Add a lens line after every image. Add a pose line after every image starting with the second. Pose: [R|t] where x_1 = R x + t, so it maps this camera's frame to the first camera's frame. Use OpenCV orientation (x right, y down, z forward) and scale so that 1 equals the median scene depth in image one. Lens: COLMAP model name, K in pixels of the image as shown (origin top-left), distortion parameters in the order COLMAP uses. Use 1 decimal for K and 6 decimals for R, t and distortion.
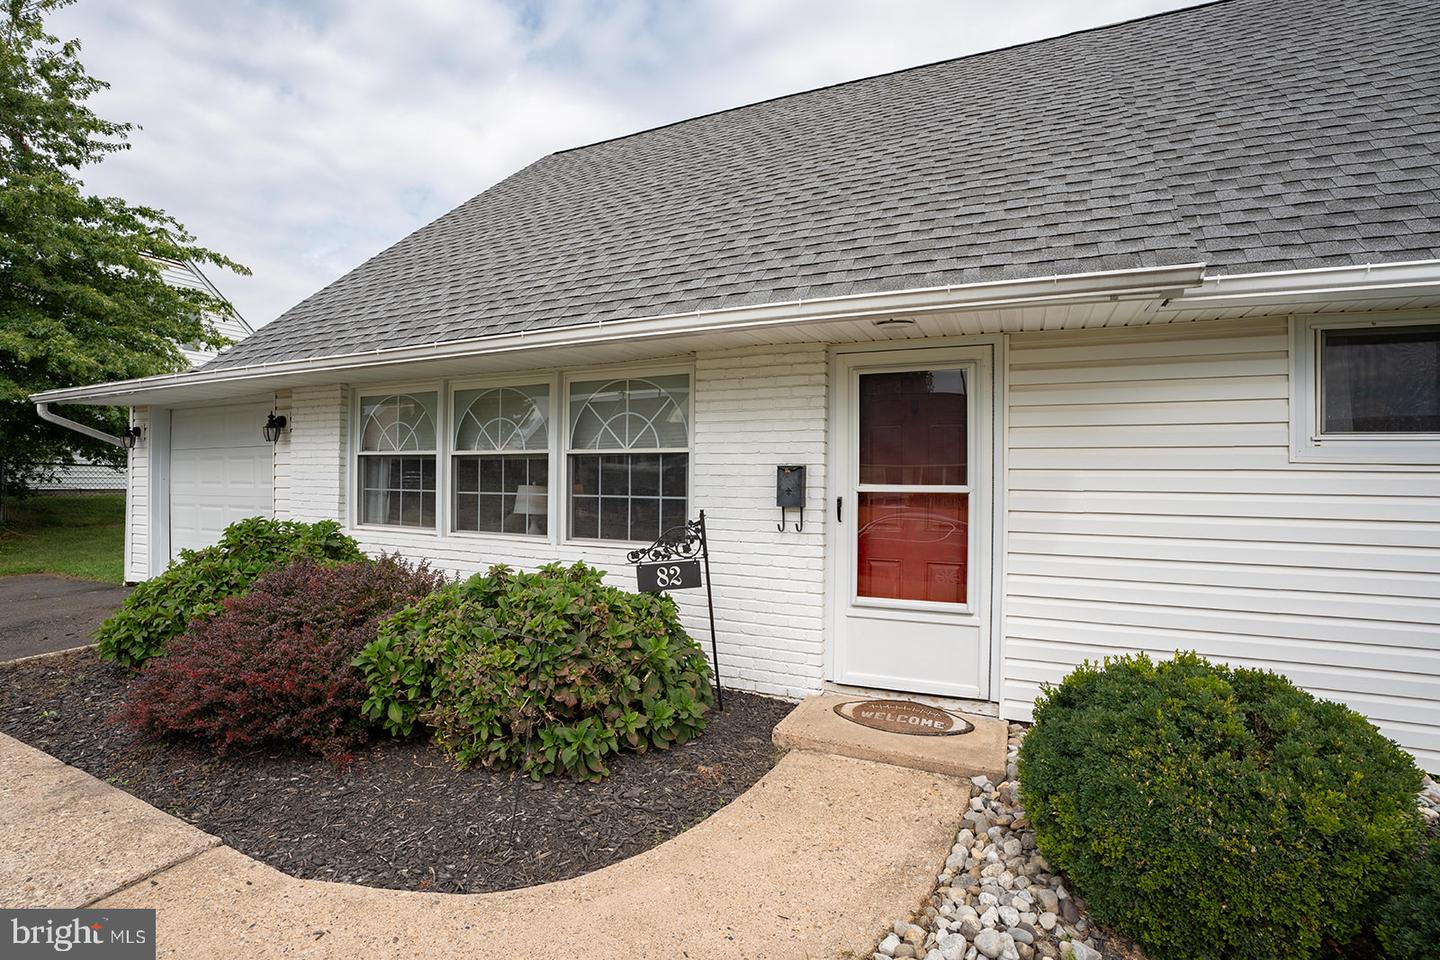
lens RADIAL K [[661.9, 0, 715.6], [0, 661.9, 482.2], [0, 0, 1]] dist [-0.077215, 0.021969]
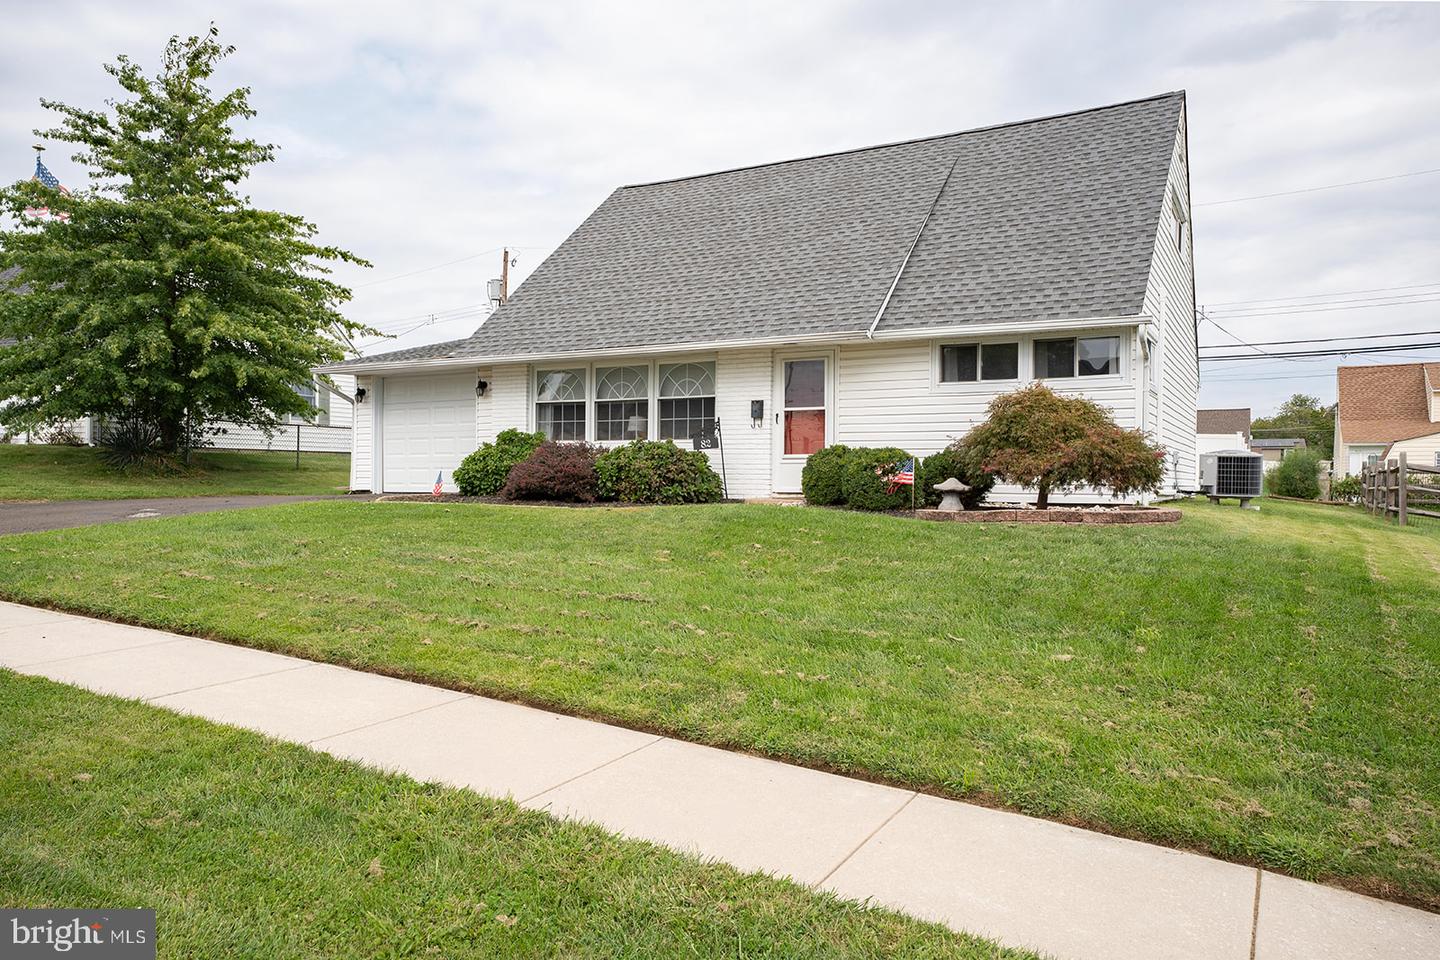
lens RADIAL K [[1090.2, 0, 720.0], [0, 1090.2, 480.0], [0, 0, 1]] dist [0.001654, 0.000692]
pose [[0.997385, -0.002780, -0.072221, 0.256815], [0.001922, 0.999927, -0.011944, 0.299246], [0.072249, 0.011774, 0.997317, -2.843072]]
